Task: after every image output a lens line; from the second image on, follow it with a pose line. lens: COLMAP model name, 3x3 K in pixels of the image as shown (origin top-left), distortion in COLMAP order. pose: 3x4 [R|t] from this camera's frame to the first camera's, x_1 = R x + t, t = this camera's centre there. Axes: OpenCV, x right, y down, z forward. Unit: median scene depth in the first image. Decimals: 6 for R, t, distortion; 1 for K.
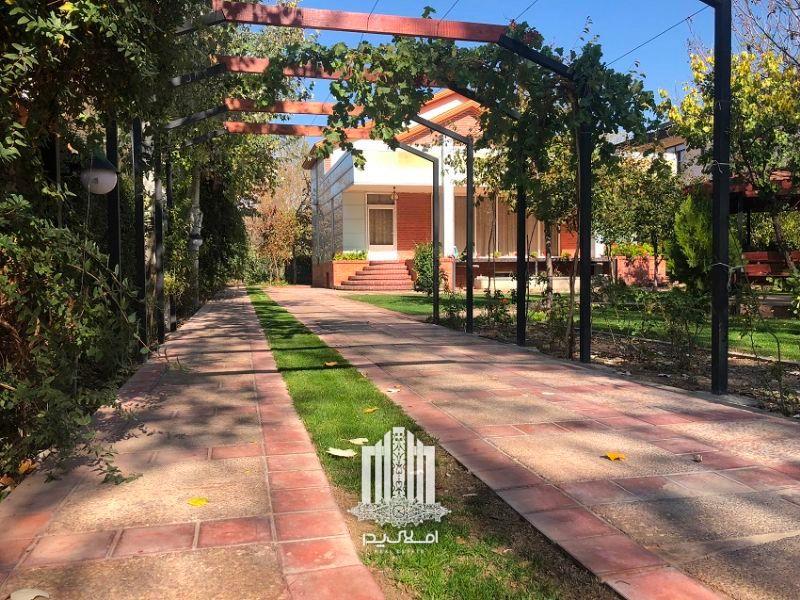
lens RADIAL K [[661.0, 0, 407.6], [0, 661.0, 288.8], [0, 0, 1]] dist [0.058825, -0.059860]
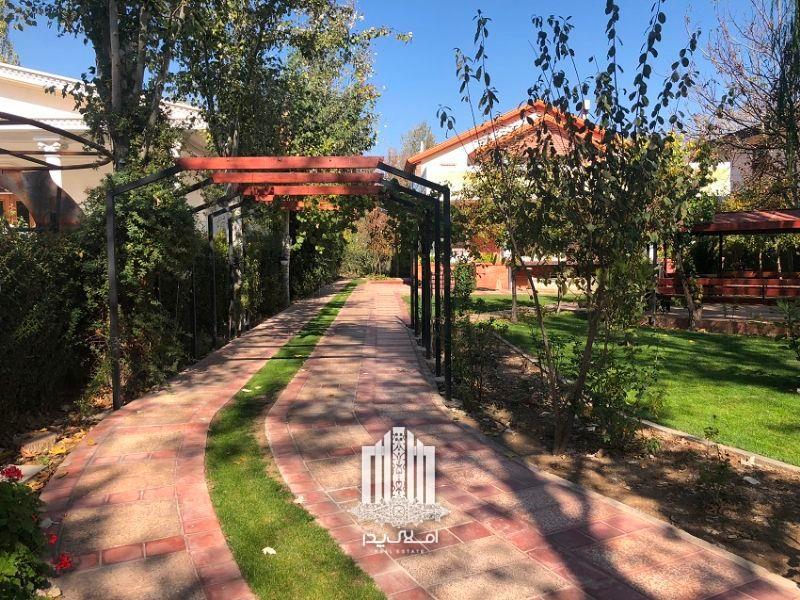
lens RADIAL K [[661.0, 0, 407.6], [0, 661.0, 288.8], [0, 0, 1]] dist [0.058825, -0.059860]
pose [[0.979288, 0.010158, -0.202218, 0.115959], [-0.004463, 0.999581, 0.028600, -0.028307], [0.202423, -0.027105, 0.978923, -0.165375]]
